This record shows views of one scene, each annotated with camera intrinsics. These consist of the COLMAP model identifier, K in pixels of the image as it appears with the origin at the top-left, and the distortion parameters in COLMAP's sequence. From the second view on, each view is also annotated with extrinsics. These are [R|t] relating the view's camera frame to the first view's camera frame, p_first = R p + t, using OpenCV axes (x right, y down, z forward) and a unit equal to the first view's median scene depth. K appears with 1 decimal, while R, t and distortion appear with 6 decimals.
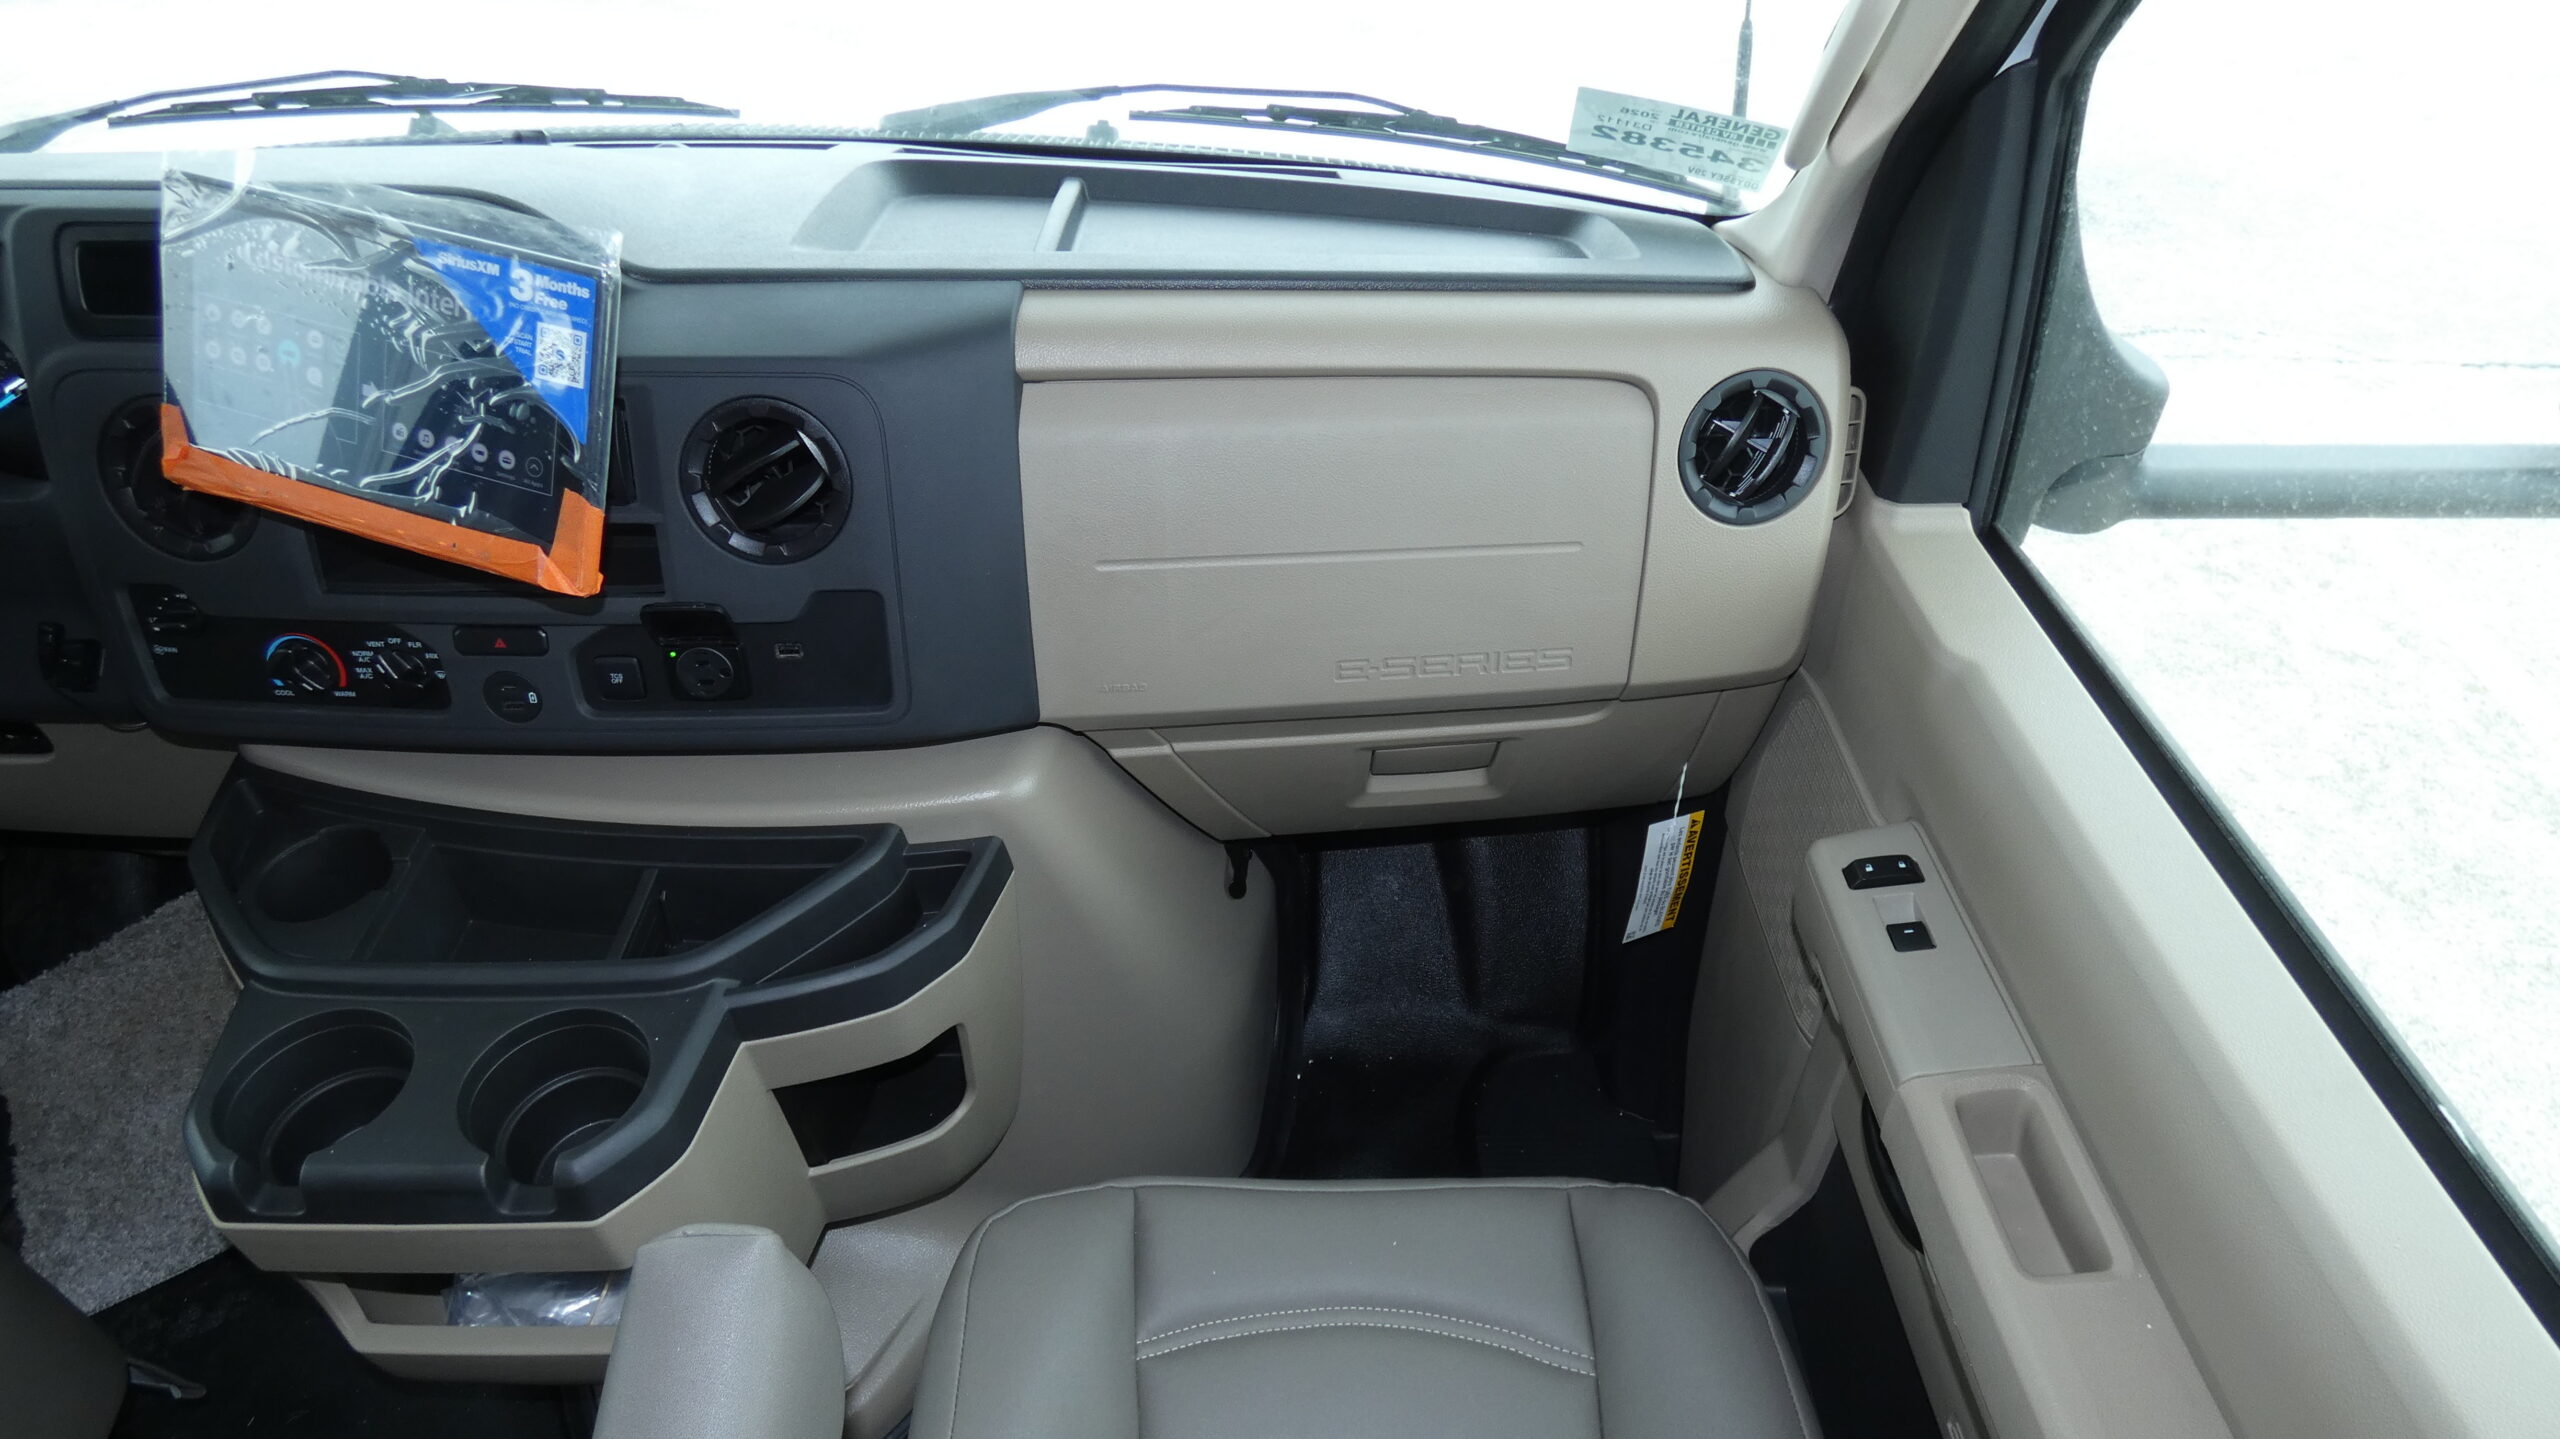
lens RADIAL K [[1523.1, 0, 1283.4], [0, 1523.1, 724.1], [0, 0, 1]] dist [-0.002013, -0.004471]
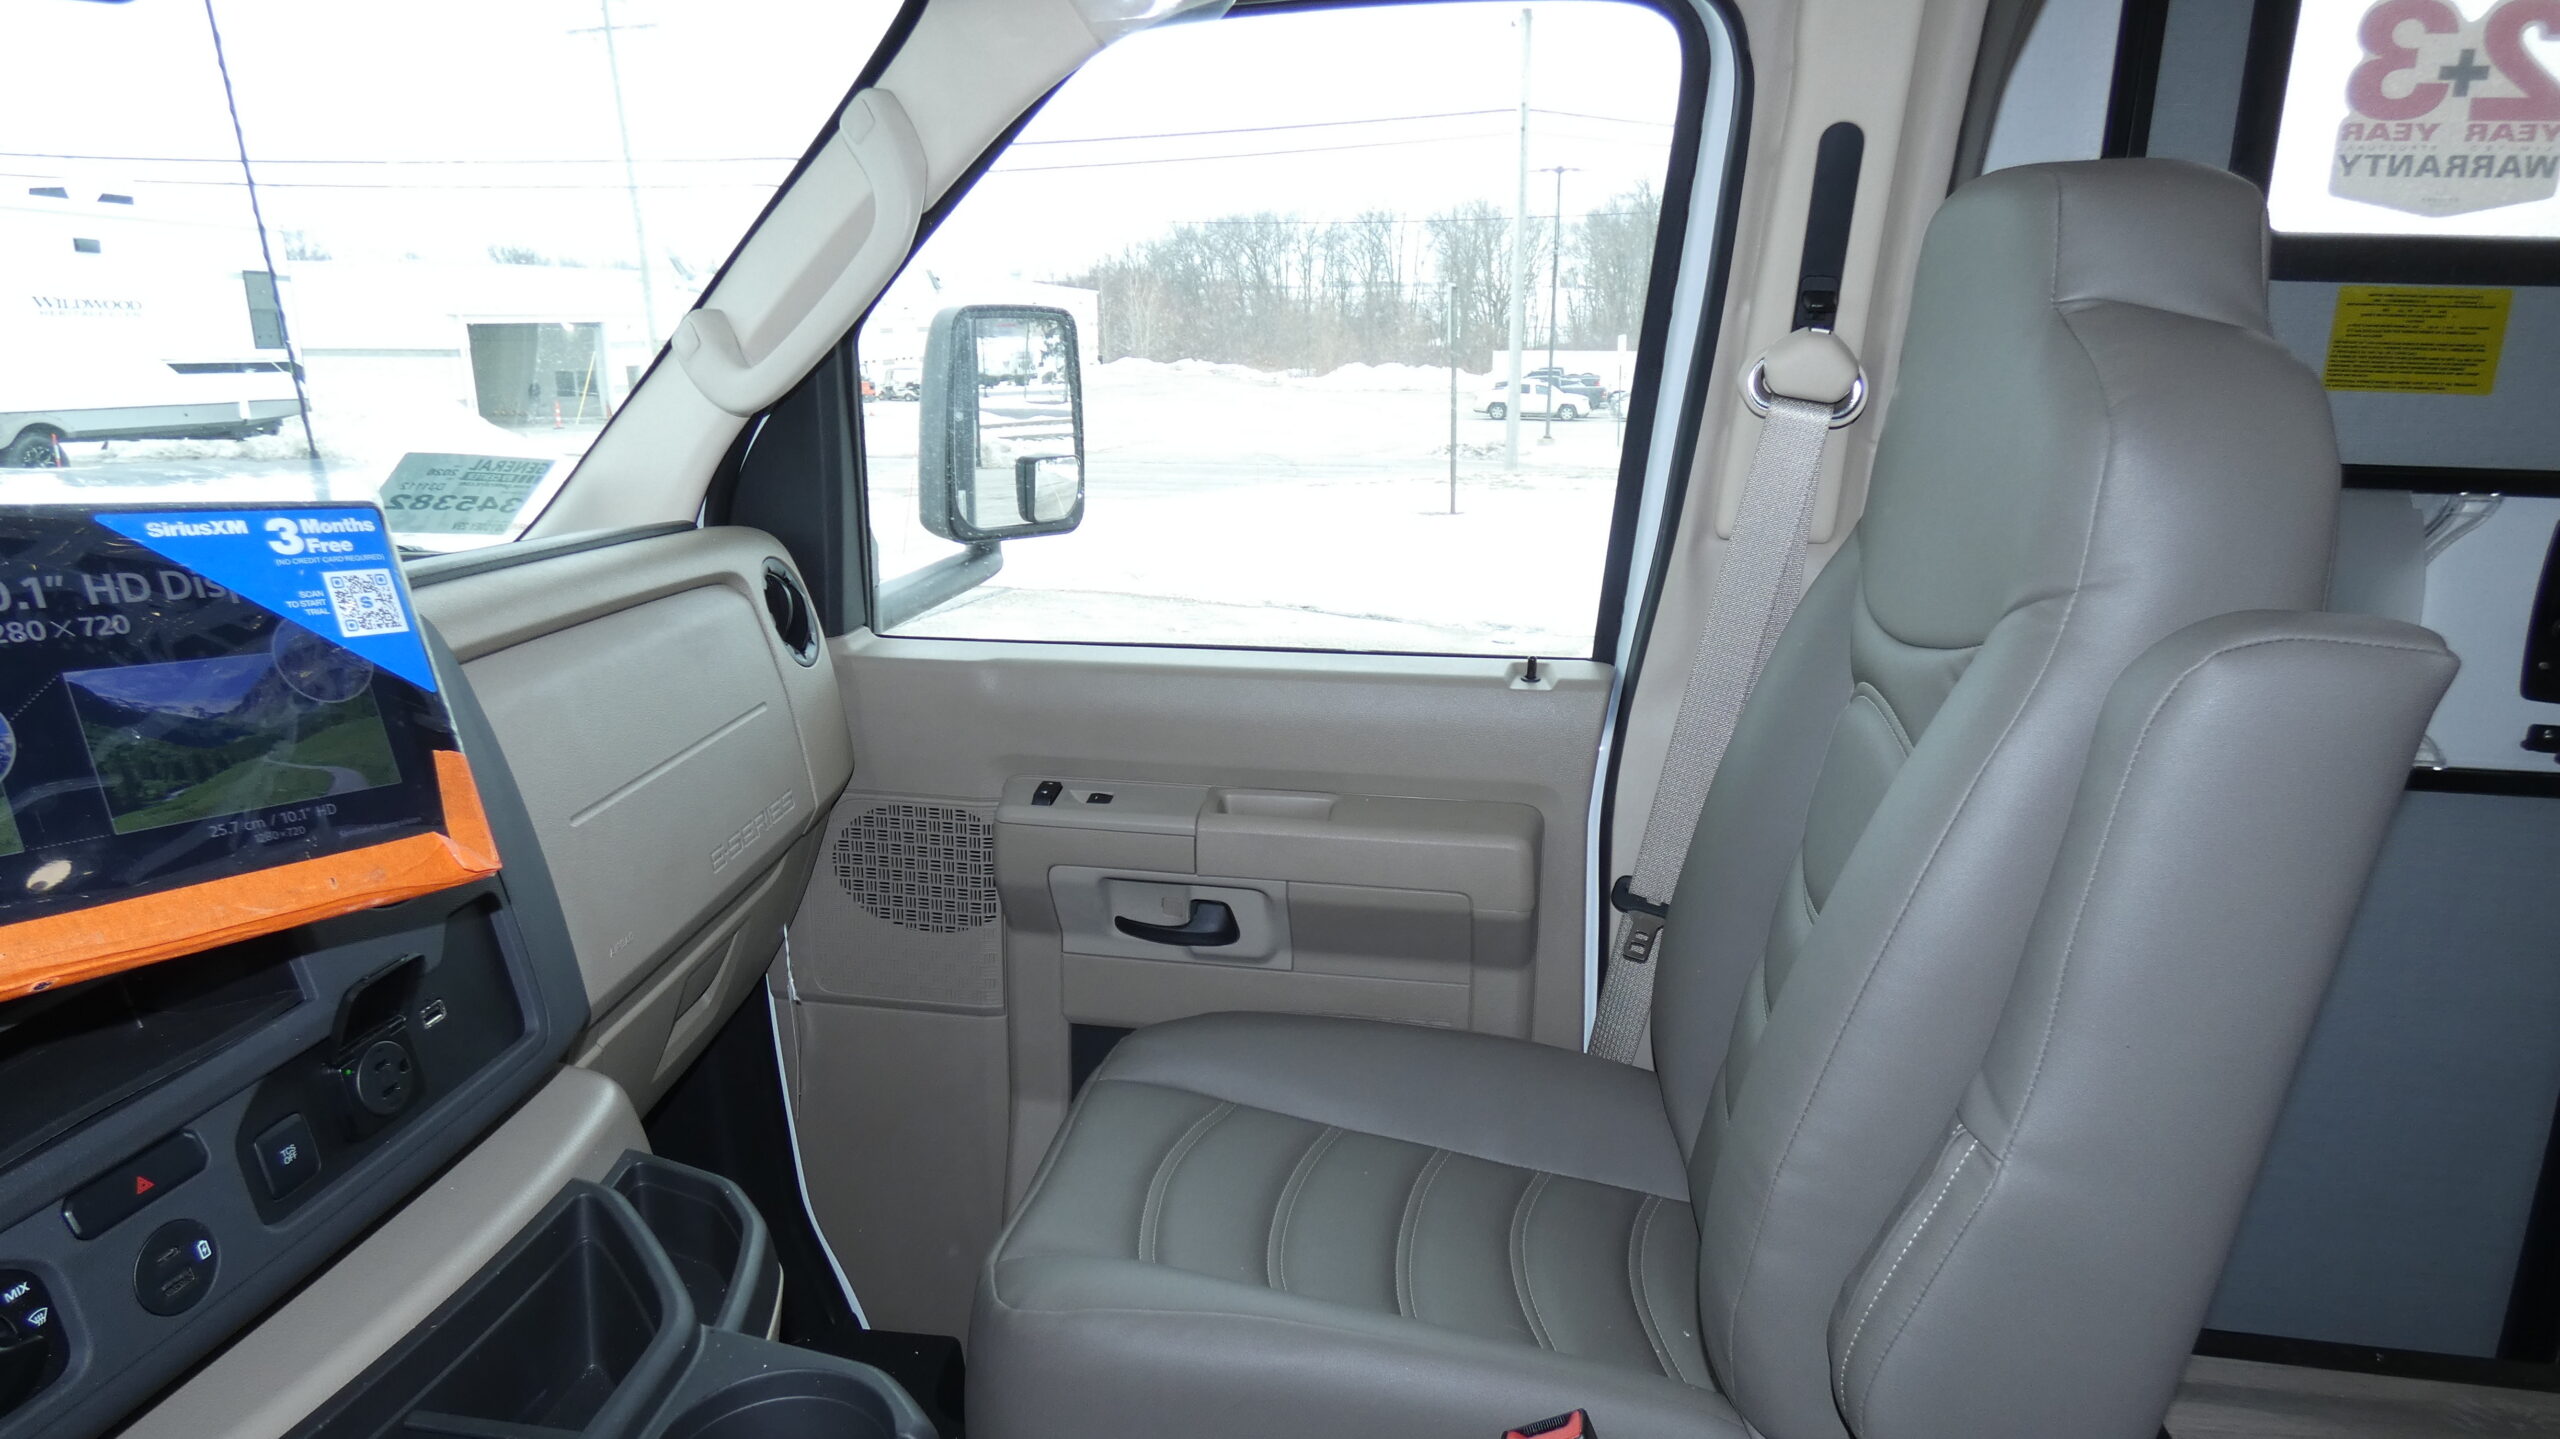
lens RADIAL K [[1523.1, 0, 1286.8], [0, 1523.1, 705.7], [0, 0, 1]] dist [-0.002013, -0.004471]
pose [[0.158077, -0.250812, 0.955042, -0.938312], [0.621382, 0.776945, 0.101191, 0.022864], [-0.767395, 0.577450, 0.278667, 0.325825]]
